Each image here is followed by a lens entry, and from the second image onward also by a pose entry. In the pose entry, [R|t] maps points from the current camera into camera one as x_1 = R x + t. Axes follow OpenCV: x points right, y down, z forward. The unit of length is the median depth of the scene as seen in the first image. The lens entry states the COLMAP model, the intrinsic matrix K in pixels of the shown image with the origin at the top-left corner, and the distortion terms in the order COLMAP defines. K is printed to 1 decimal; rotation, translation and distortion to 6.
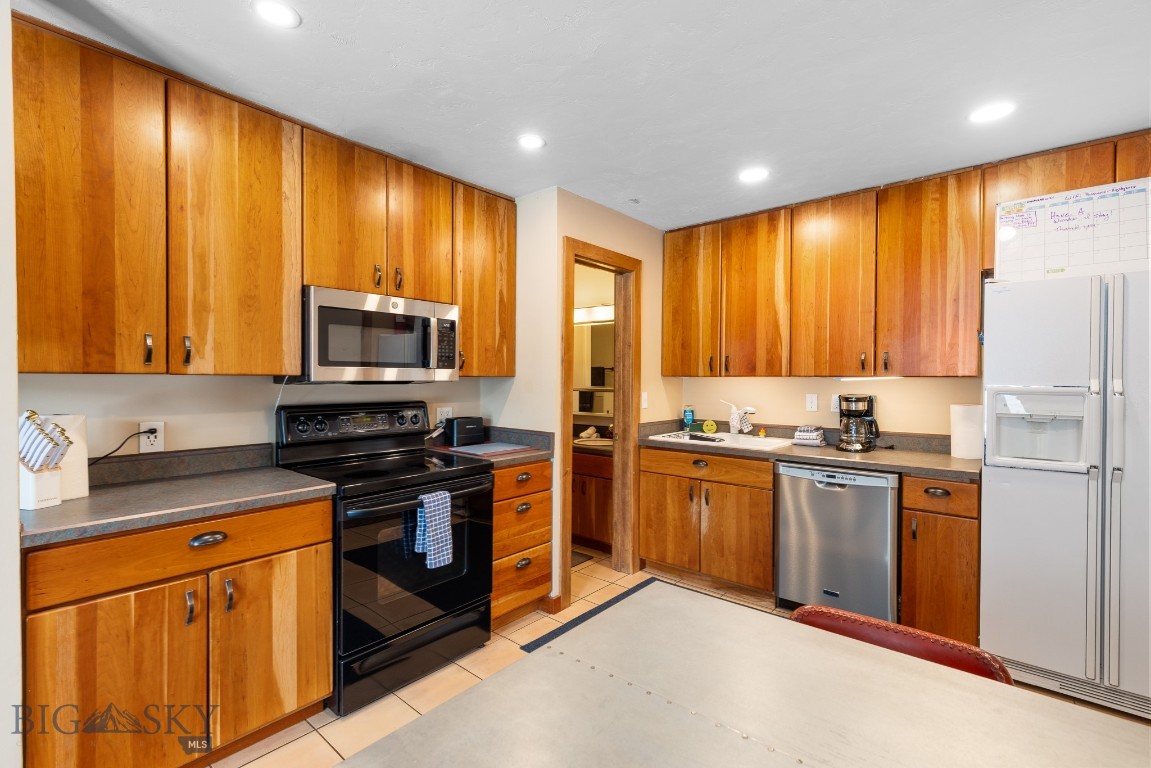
lens RADIAL K [[514.1, 0, 575.5], [0, 514.1, 384.0], [0, 0, 1]] dist [0.000891, -0.000808]
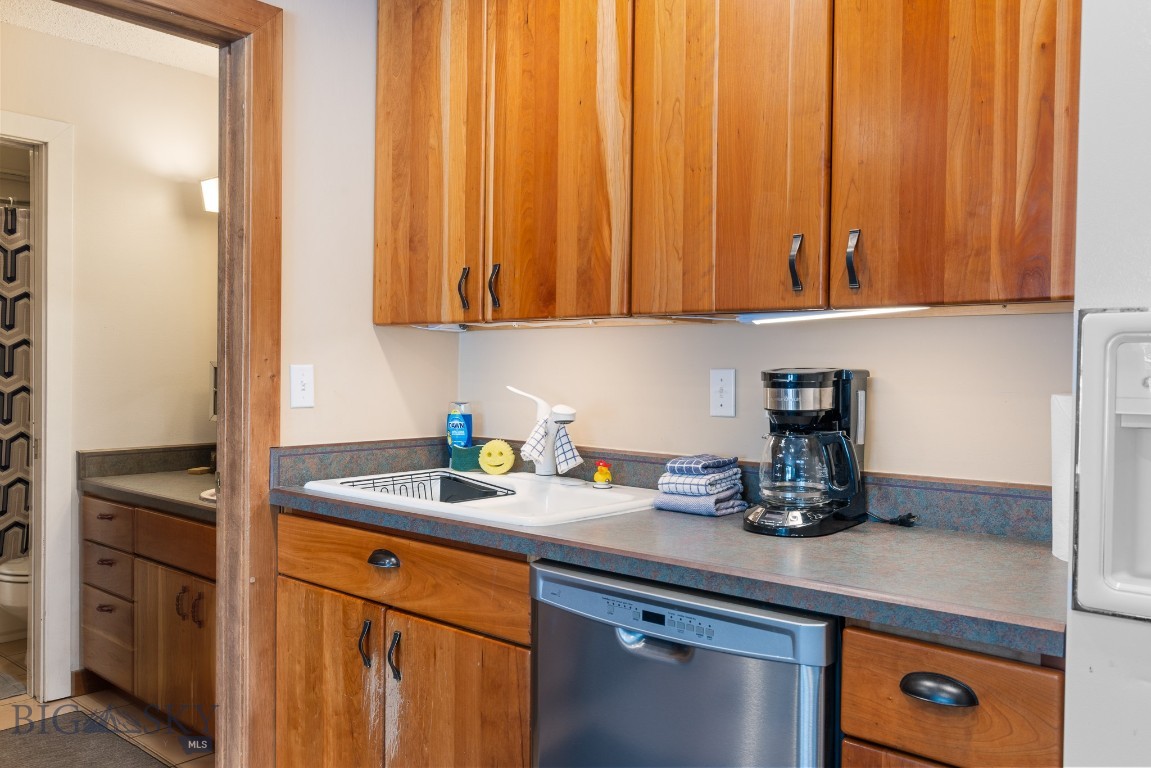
lens RADIAL K [[916.9, 0, 575.5], [0, 916.9, 384.0], [0, 0, 1]] dist [0.000173, -0.008736]
pose [[0.999944, 0.005740, -0.008837, 0.378170], [-0.005684, 0.999964, 0.006331, 0.027769], [0.008873, -0.006280, 0.999941, 0.366802]]
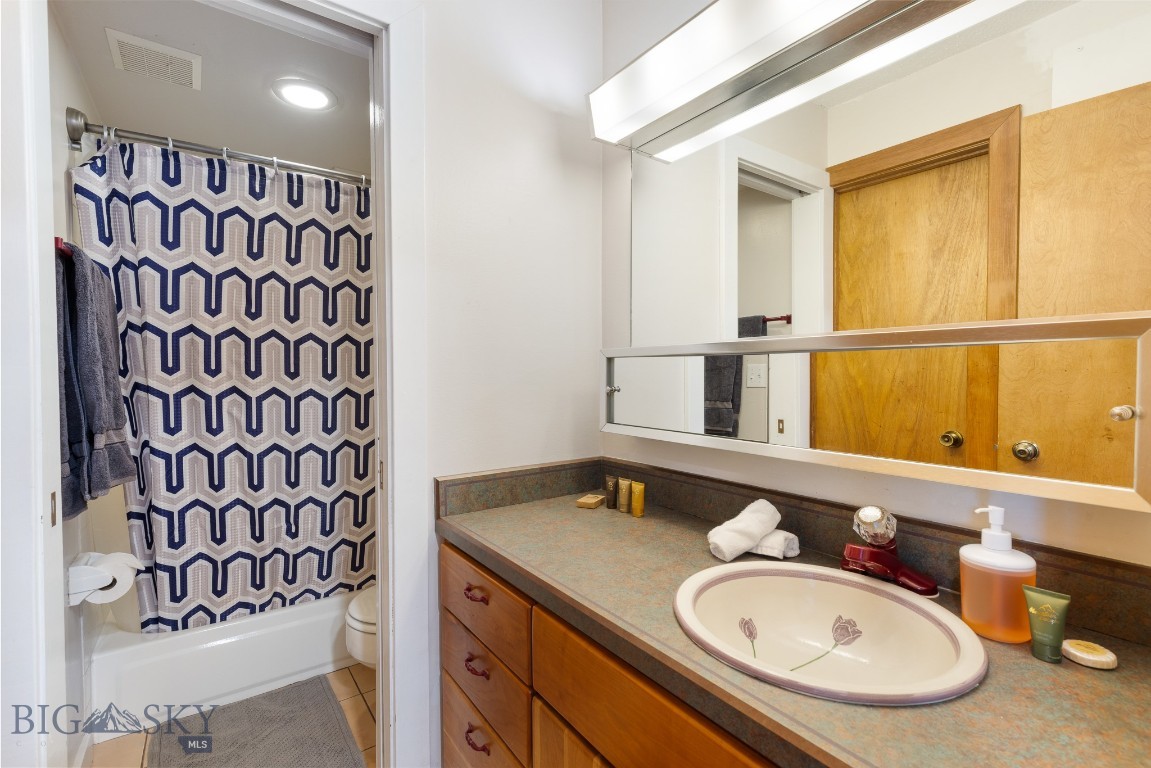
lens RADIAL K [[523.9, 0, 575.5], [0, 523.9, 384.0], [0, 0, 1]] dist [0.003079, -0.000049]
pose [[0.970631, -0.002957, -0.240555, 0.010093], [0.005910, 0.999916, 0.011557, 0.034627], [0.240500, -0.012639, 0.970567, 1.030387]]
